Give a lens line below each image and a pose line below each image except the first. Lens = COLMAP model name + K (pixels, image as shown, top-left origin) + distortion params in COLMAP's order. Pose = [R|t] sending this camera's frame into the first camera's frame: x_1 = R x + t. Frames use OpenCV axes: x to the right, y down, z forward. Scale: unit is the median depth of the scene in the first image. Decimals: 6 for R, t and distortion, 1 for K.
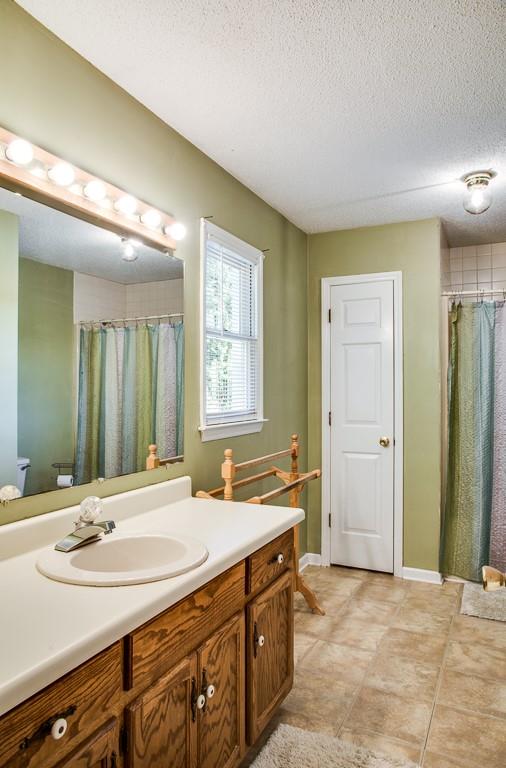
lens RADIAL K [[515.0, 0, 253.0], [0, 515.0, 384.0], [0, 0, 1]] dist [-0.034839, -0.000429]
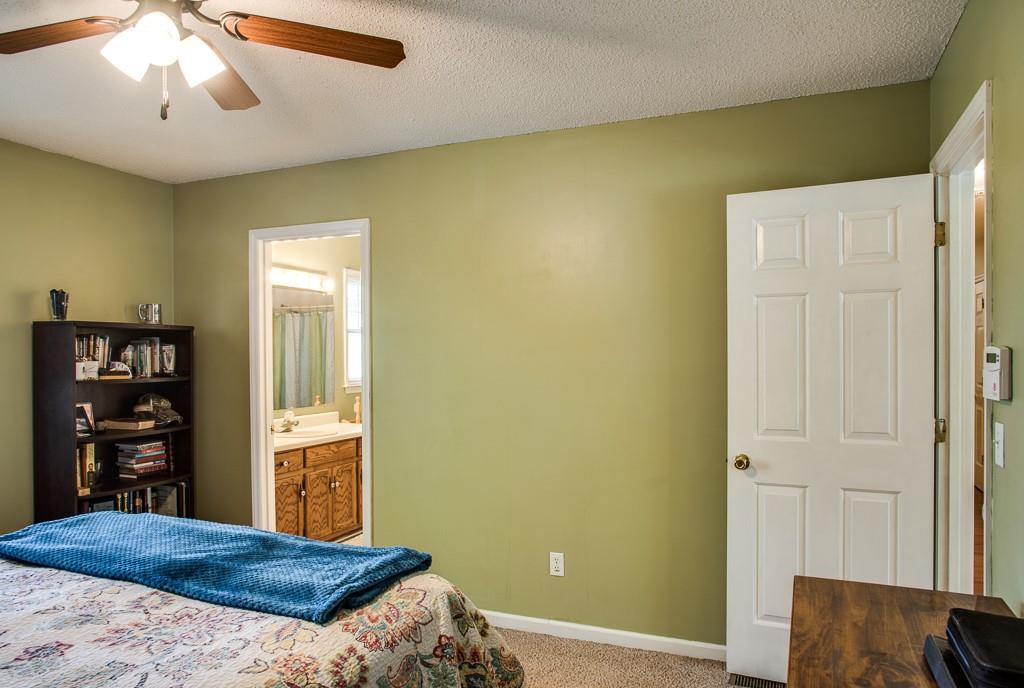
lens RADIAL K [[698.7, 0, 502.9], [0, 698.7, 356.9], [0, 0, 1]] dist [-0.077970, 0.049018]
pose [[0.999102, -0.008220, 0.041569, 0.416072], [0.007546, 0.999838, 0.016337, -0.061567], [-0.041696, -0.016009, 0.999002, -1.720535]]
